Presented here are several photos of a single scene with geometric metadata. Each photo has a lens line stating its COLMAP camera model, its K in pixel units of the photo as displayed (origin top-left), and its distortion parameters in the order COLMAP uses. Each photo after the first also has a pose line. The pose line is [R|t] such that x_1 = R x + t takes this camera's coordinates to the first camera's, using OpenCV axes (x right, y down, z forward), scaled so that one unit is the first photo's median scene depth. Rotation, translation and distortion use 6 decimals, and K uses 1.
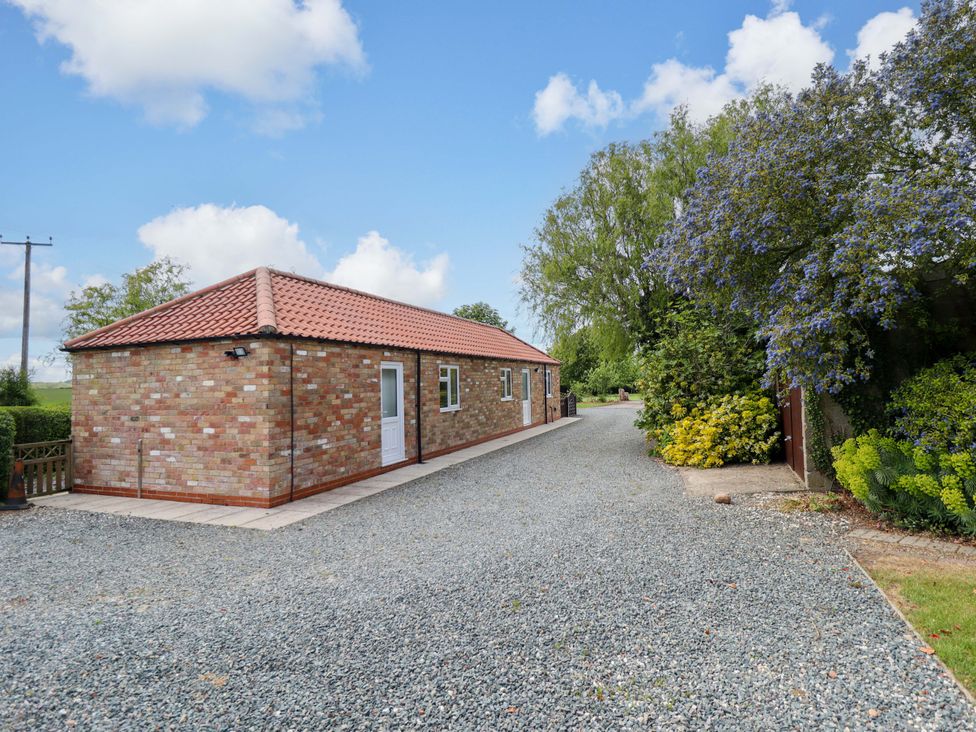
lens RADIAL K [[527.8, 0, 499.9], [0, 527.8, 361.0], [0, 0, 1]] dist [-0.000375, -0.011484]
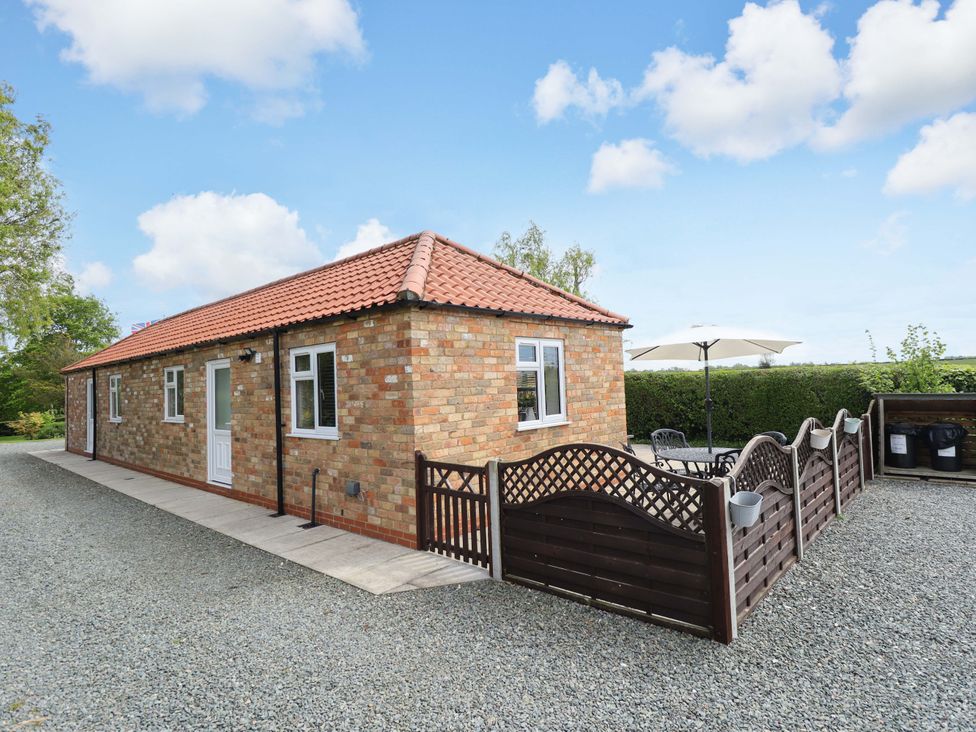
lens RADIAL K [[527.8, 0, 499.9], [0, 527.8, 361.0], [0, 0, 1]] dist [-0.000375, -0.011484]
pose [[-0.354648, 0.001621, -0.934999, 0.460425], [0.086878, 0.995729, -0.031227, 0.060781], [0.930955, -0.092305, -0.353274, 1.652166]]
